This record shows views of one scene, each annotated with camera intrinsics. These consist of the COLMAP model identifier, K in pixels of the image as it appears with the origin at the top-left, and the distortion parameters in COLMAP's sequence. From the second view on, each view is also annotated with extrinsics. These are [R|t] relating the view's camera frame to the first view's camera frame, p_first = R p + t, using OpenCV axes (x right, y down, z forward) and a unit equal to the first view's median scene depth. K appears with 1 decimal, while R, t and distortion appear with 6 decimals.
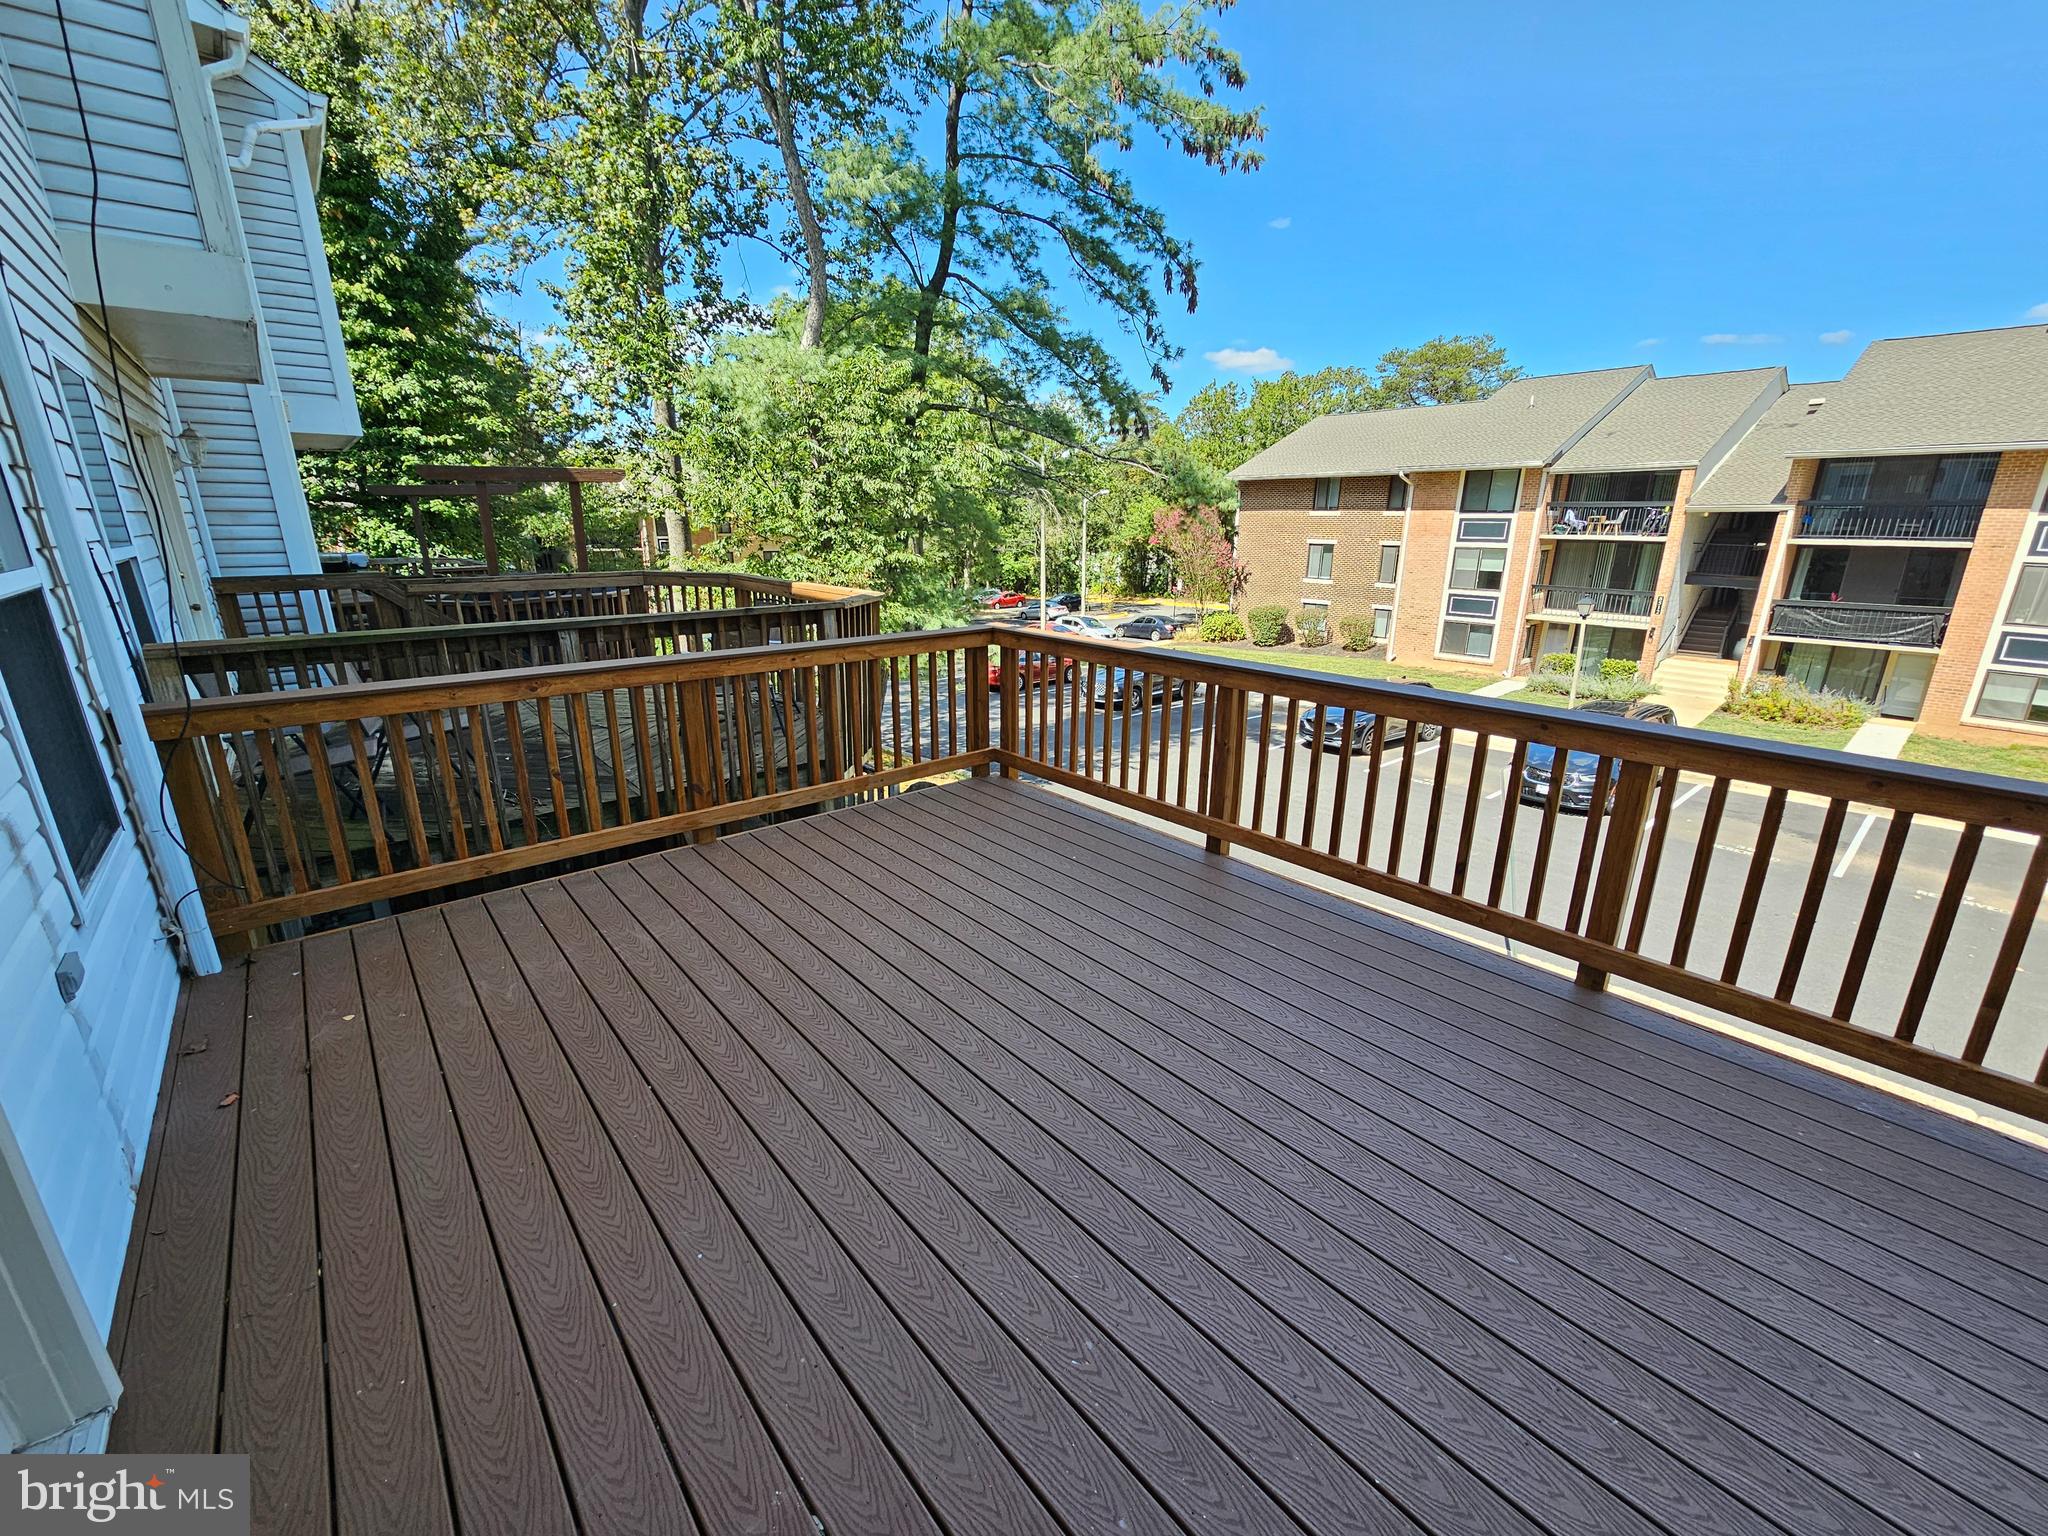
lens RADIAL K [[835.3, 0, 1020.5], [0, 835.3, 750.8], [0, 0, 1]] dist [0.008495, -0.000437]
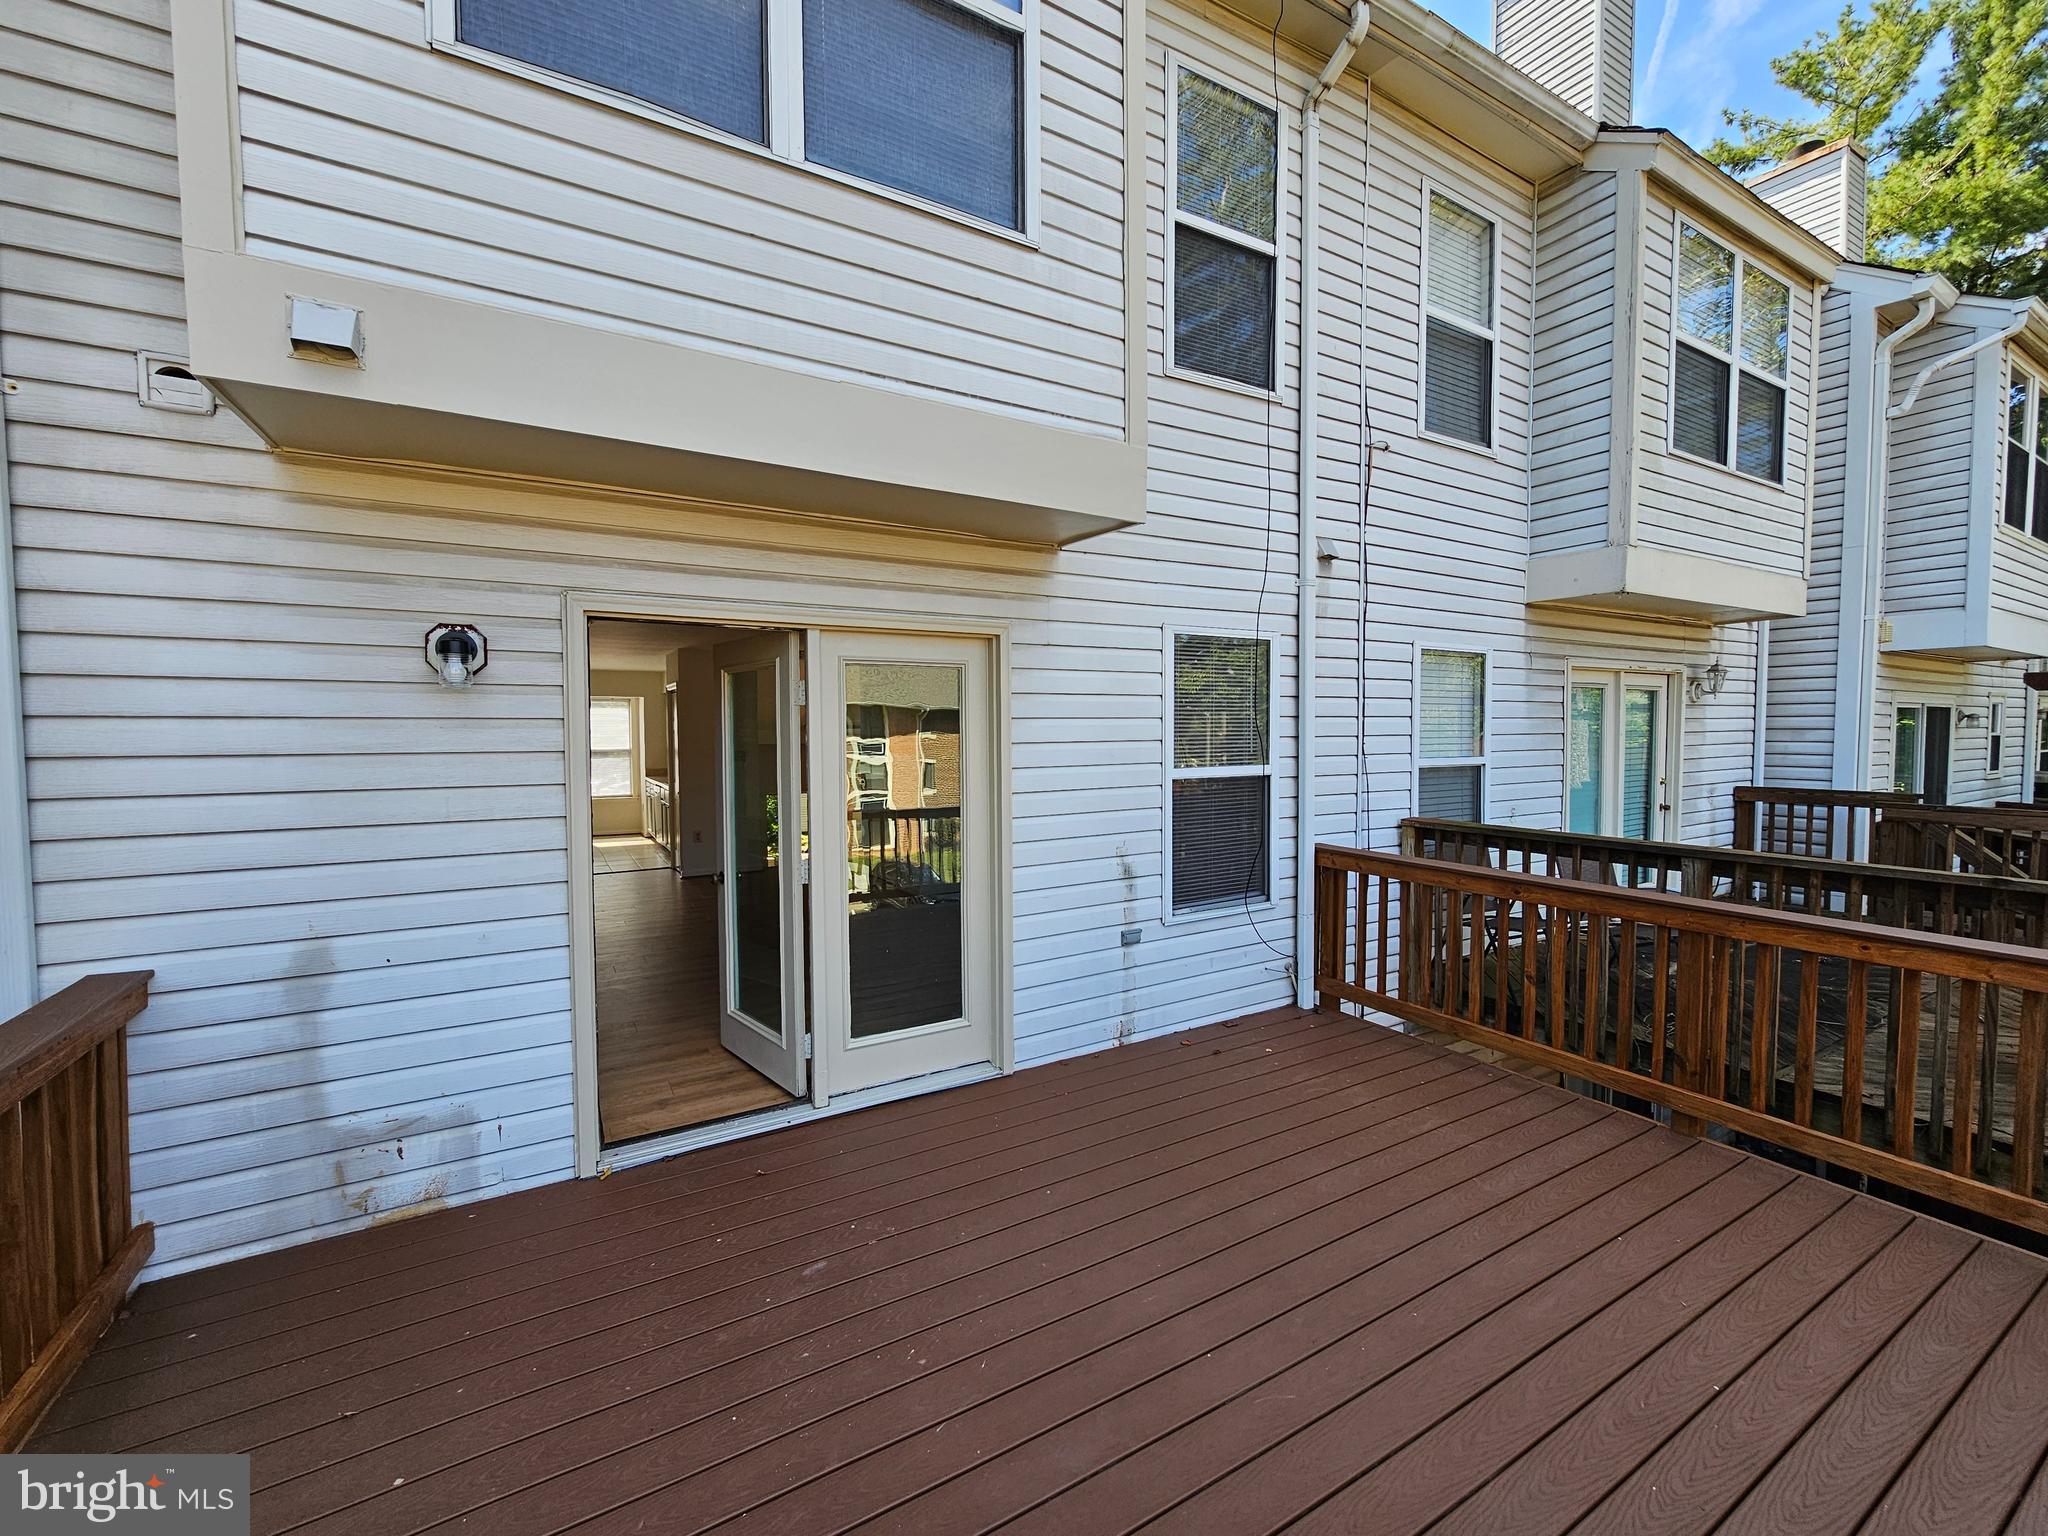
lens RADIAL K [[835.3, 0, 1008.4], [0, 835.3, 778.5], [0, 0, 1]] dist [0.008495, -0.000437]
pose [[-0.191000, 0.039579, -0.980792, 0.473666], [-0.269409, 0.958702, 0.091153, -0.103419], [0.943895, 0.281644, -0.172449, 0.427065]]
